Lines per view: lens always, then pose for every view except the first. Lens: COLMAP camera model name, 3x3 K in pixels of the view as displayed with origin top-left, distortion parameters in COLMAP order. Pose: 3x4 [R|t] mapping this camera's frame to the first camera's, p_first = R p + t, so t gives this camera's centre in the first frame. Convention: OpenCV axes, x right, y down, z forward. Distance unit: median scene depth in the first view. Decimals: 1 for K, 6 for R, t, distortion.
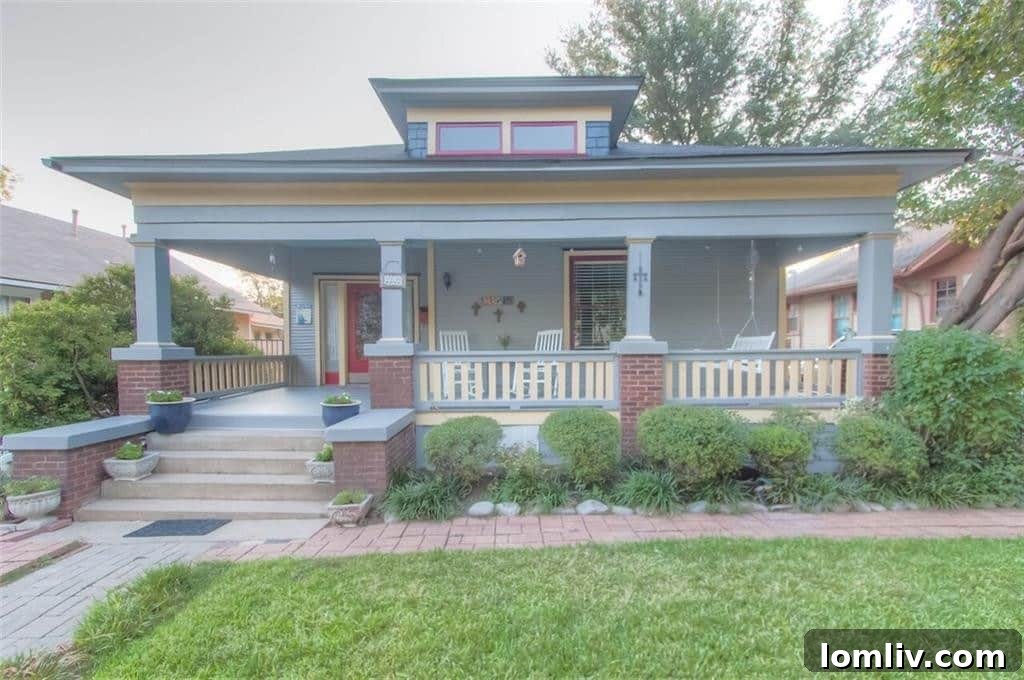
lens RADIAL K [[467.5, 0, 524.8], [0, 467.5, 376.1], [0, 0, 1]] dist [0.012459, 0.000423]
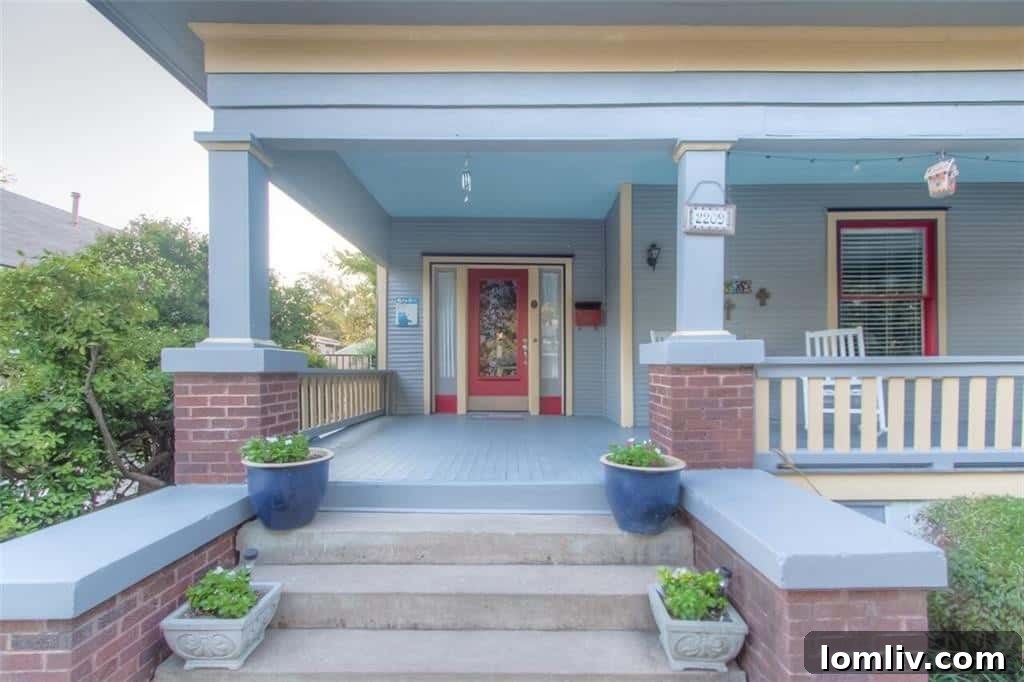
lens RADIAL K [[461.8, 0, 519.9], [0, 461.8, 383.5], [0, 0, 1]] dist [0.009178, 0.000003]
pose [[0.999916, 0.000552, 0.012969, -0.500642], [-0.000150, 0.999519, -0.031006, -0.007079], [-0.012980, 0.031002, 0.999435, 0.503236]]
